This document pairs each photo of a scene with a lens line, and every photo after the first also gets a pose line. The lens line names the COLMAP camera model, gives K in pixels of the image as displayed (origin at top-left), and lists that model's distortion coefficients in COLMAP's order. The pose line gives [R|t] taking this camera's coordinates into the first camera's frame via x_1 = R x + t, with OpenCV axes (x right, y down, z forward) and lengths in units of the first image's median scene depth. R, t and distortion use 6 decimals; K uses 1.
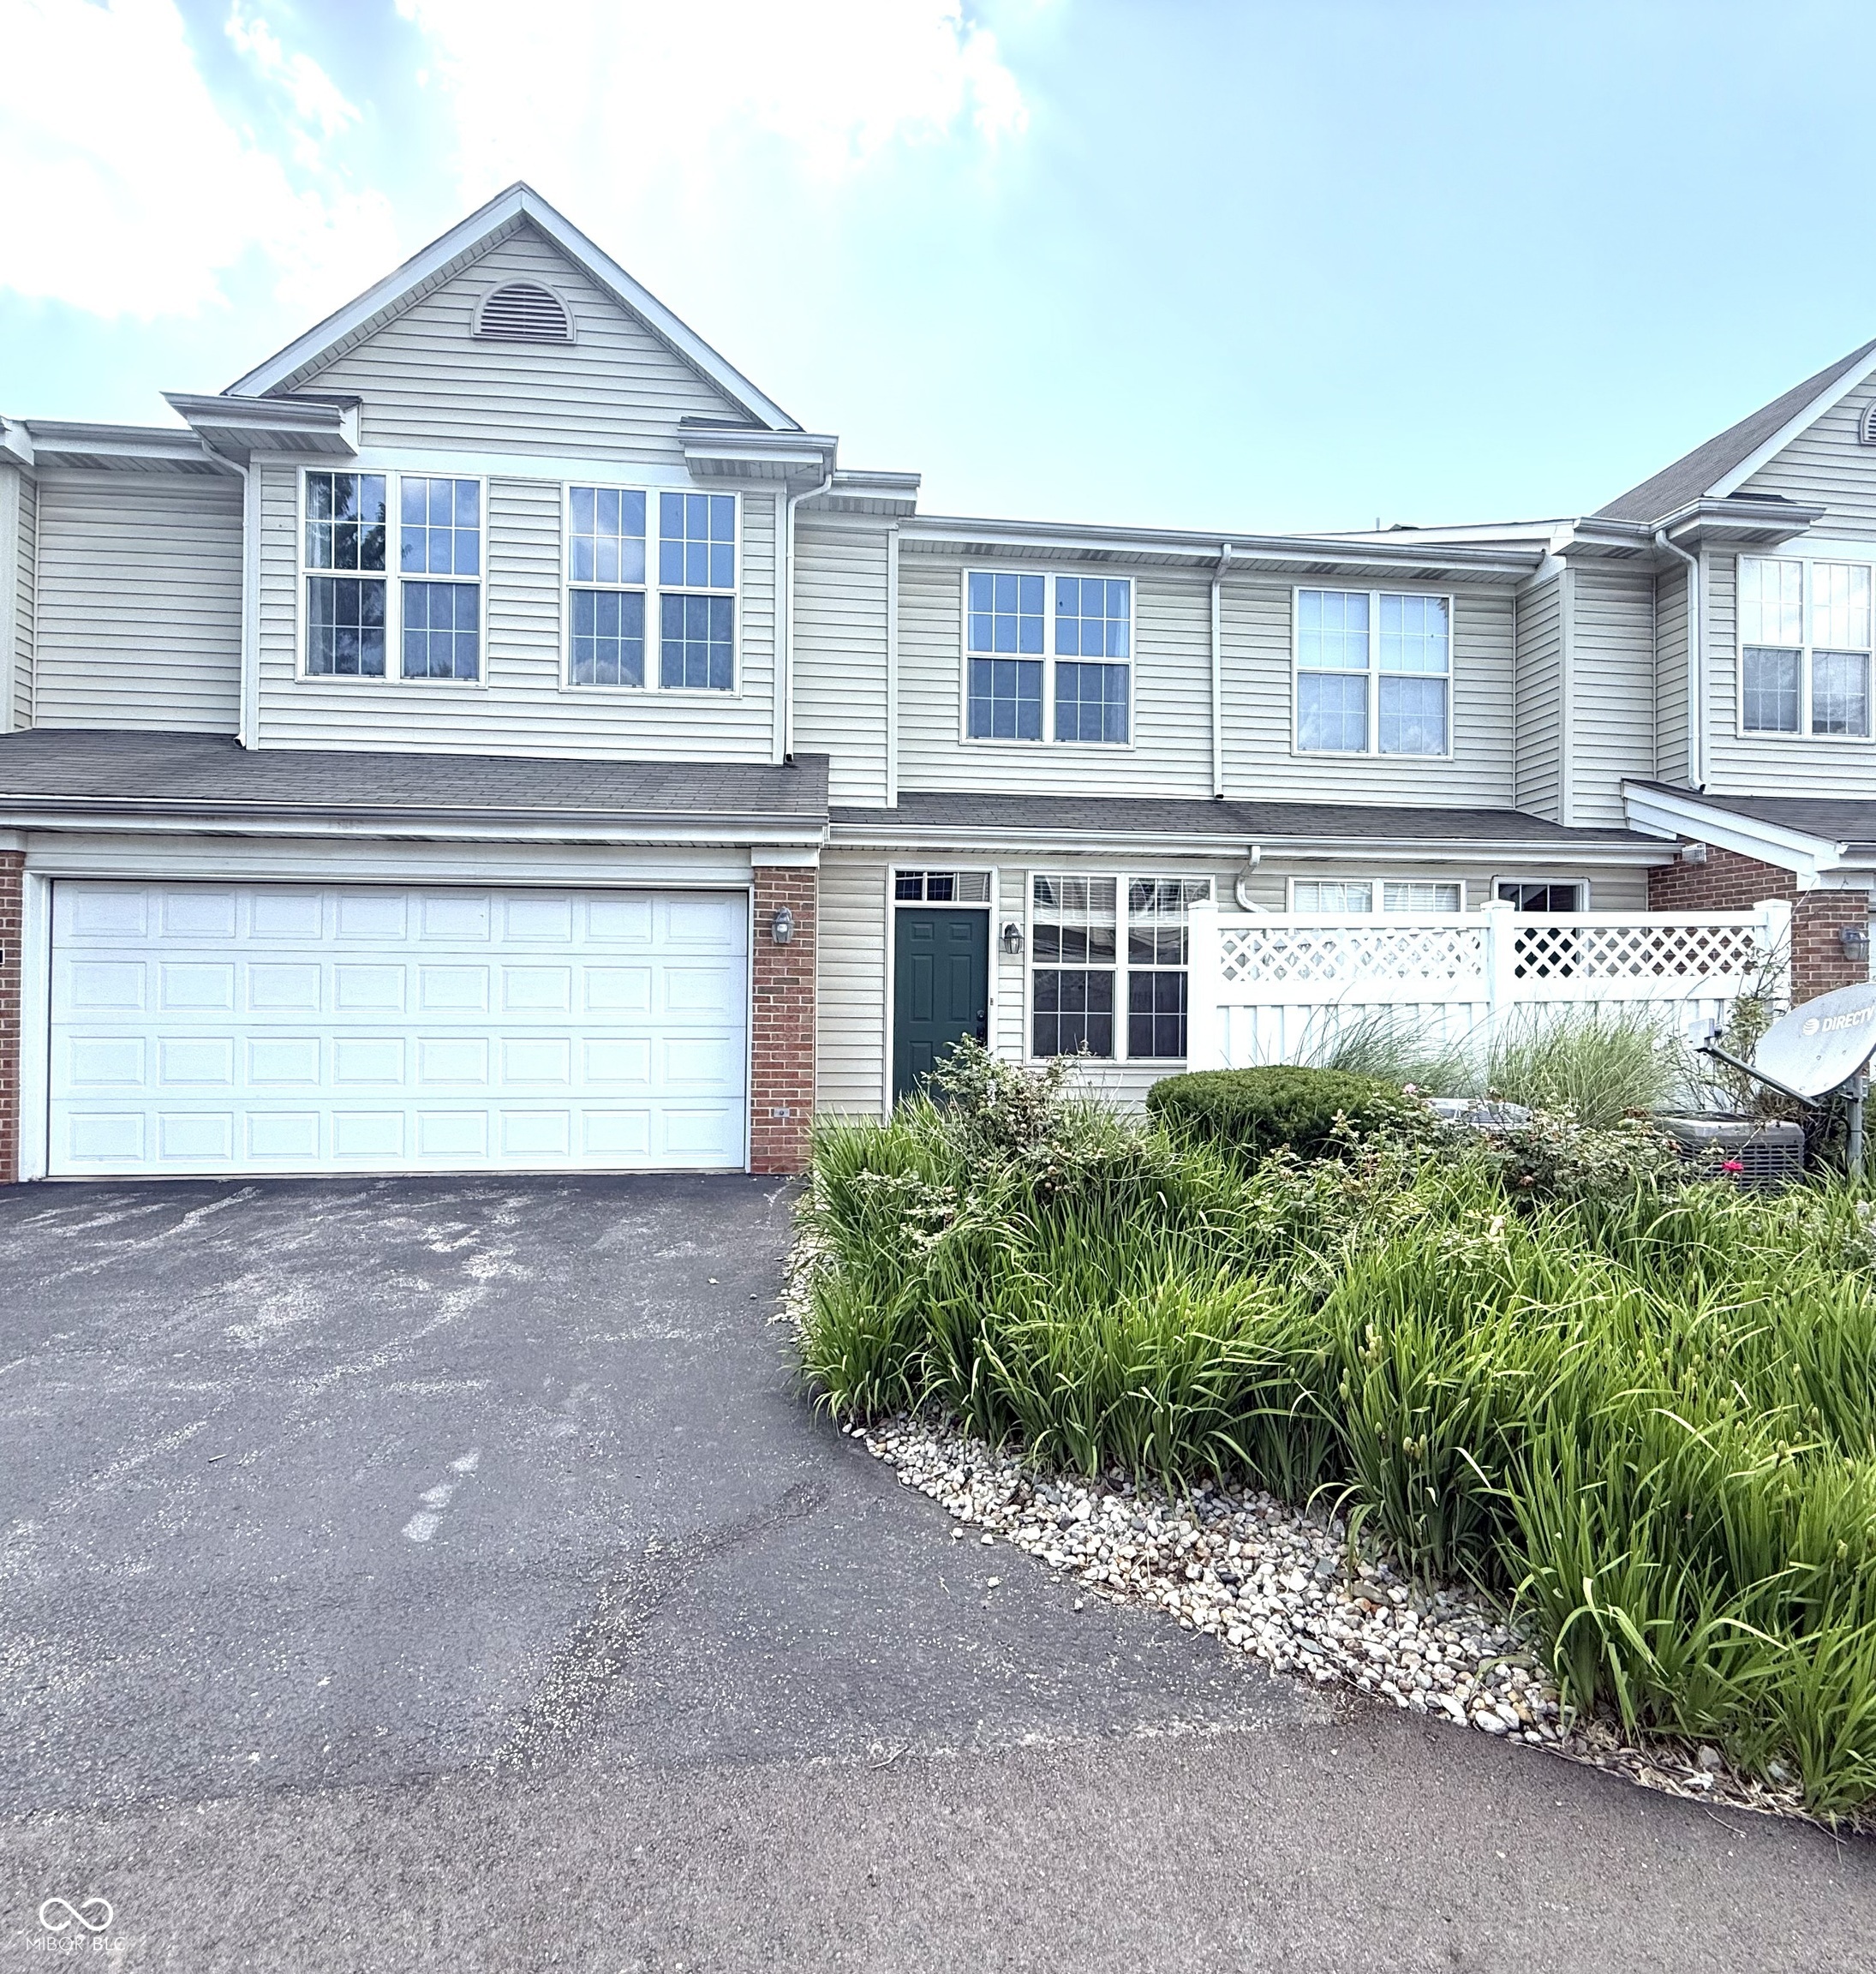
lens RADIAL K [[1061.2, 0, 935.0], [0, 1061.2, 983.4], [0, 0, 1]] dist [0.000656, -0.000106]
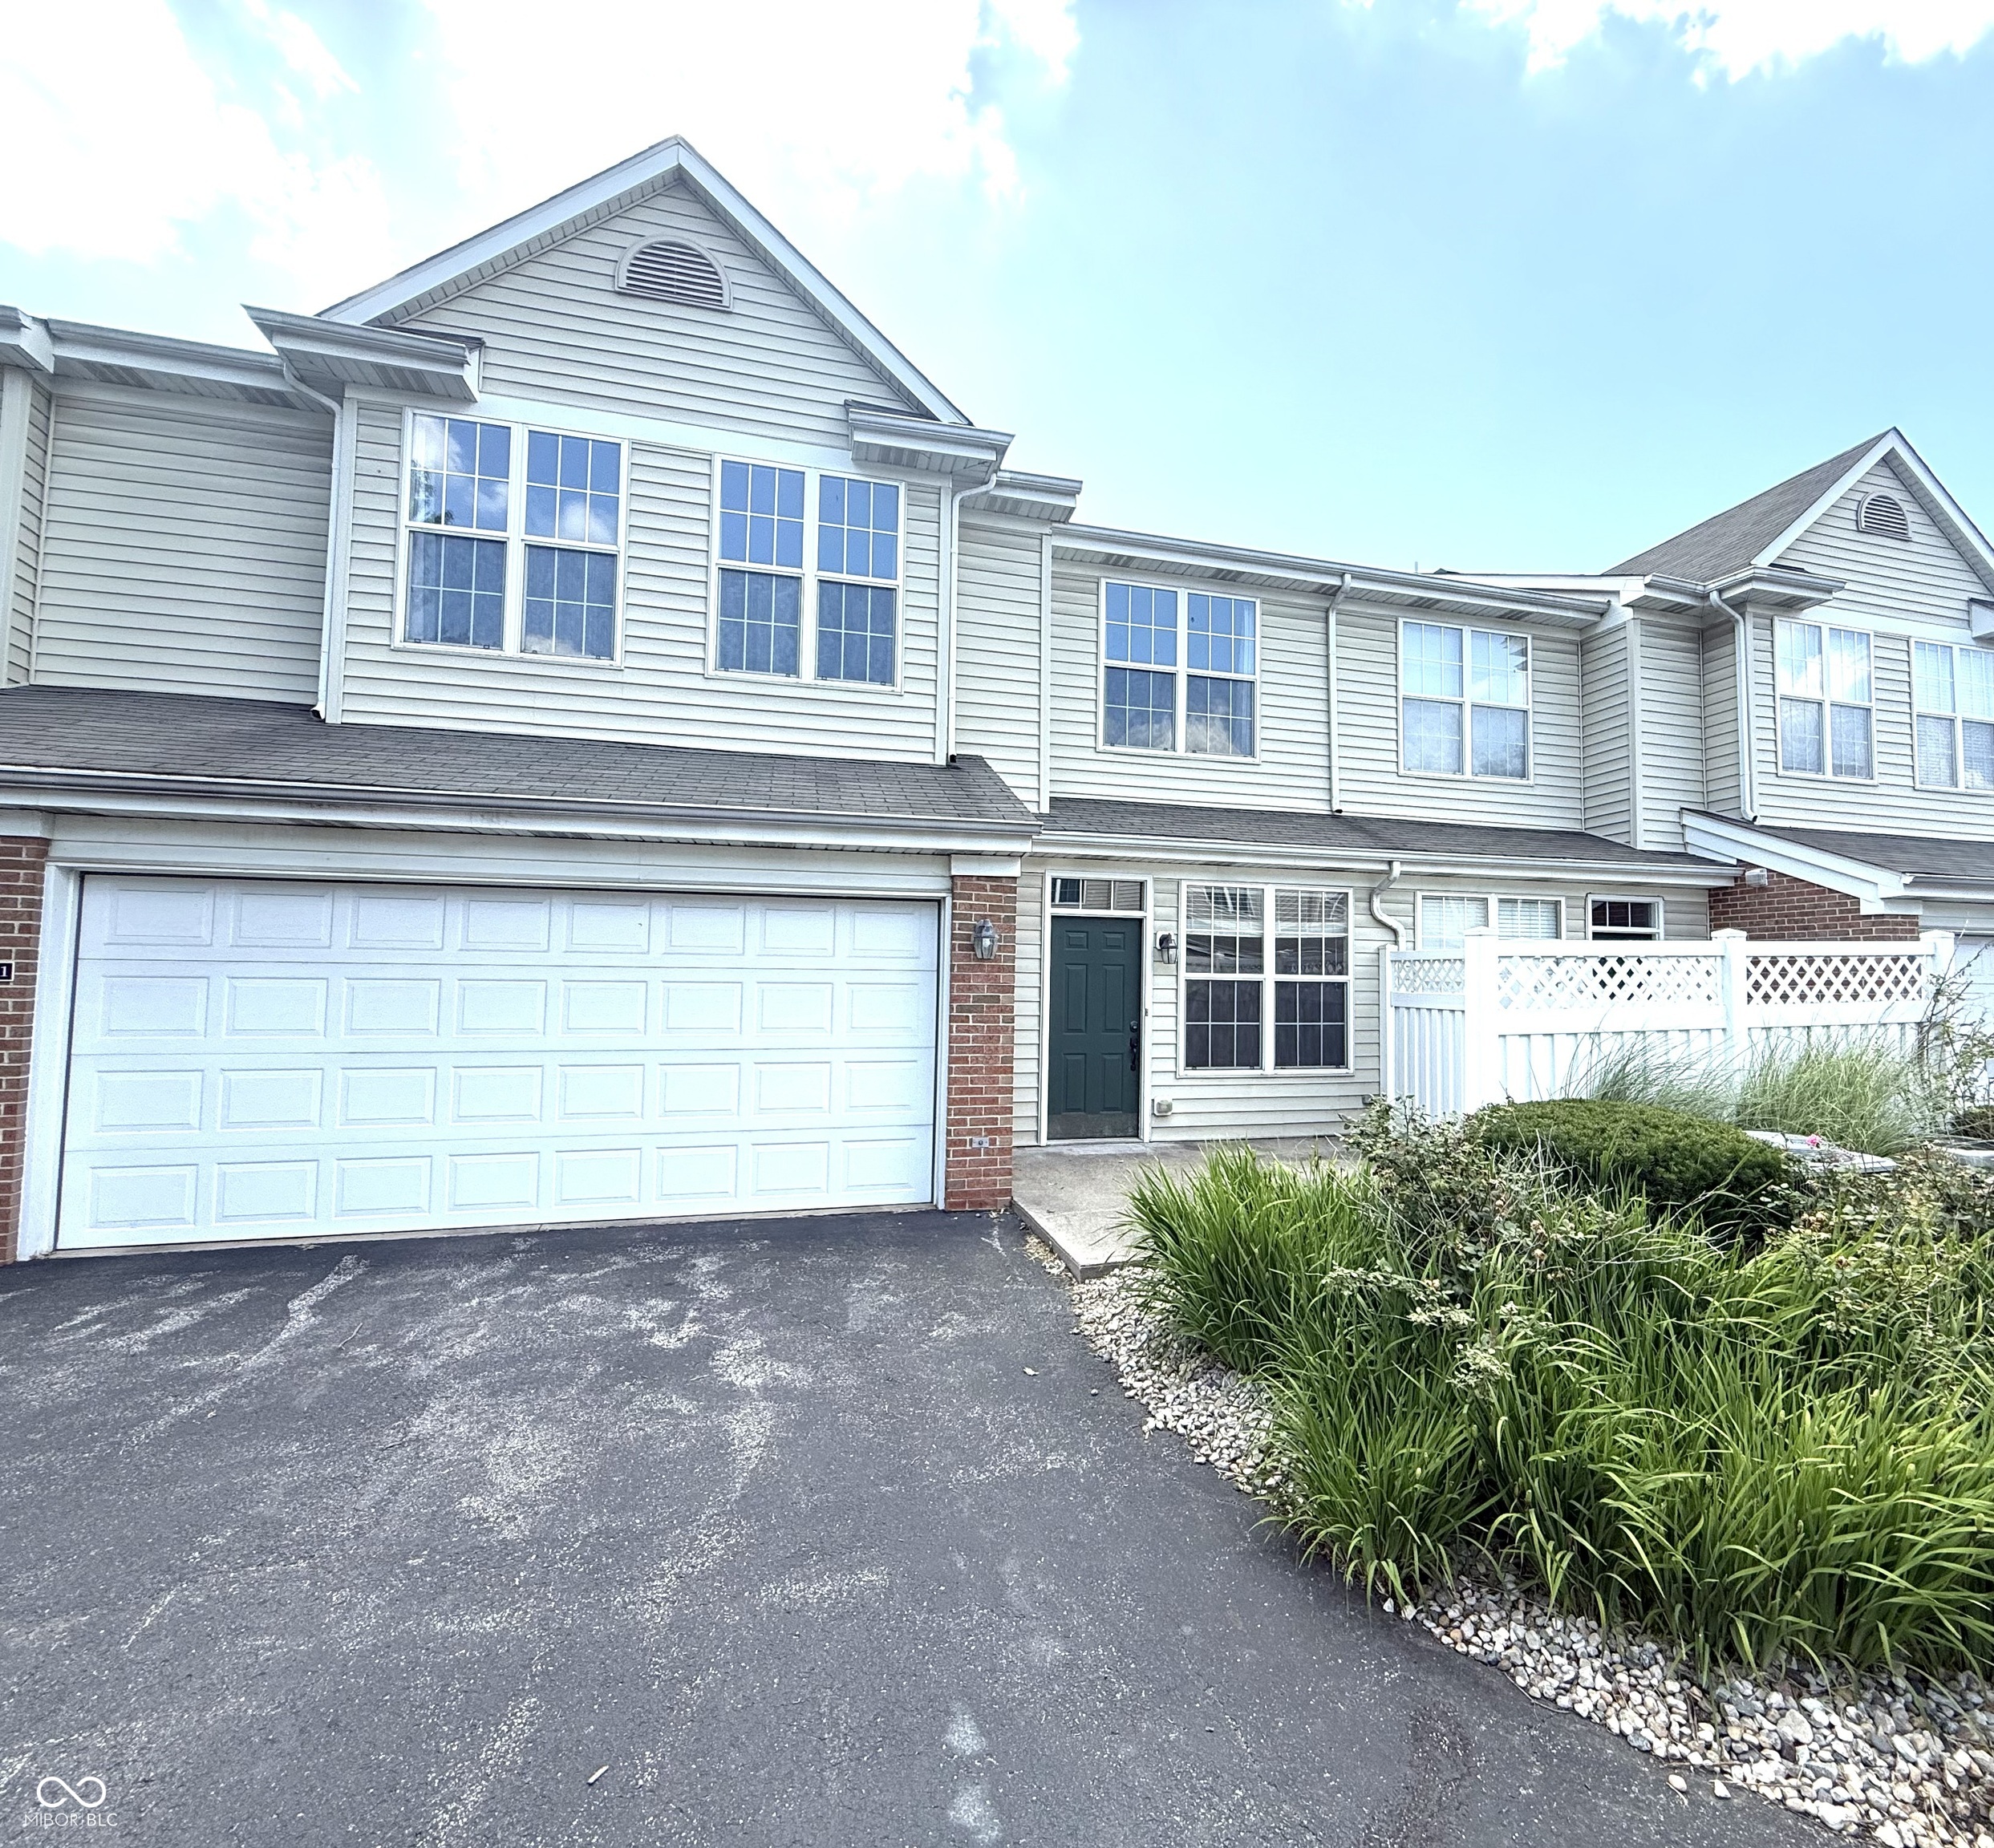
lens RADIAL K [[991.7, 0, 1078.4], [0, 991.7, 919.2], [0, 0, 1]] dist [-0.000255, 0.000326]
pose [[0.984491, 0.014180, 0.174860, -0.169687], [-0.005767, 0.998805, -0.048531, -0.024120], [-0.175340, 0.046769, 0.983396, 0.102755]]
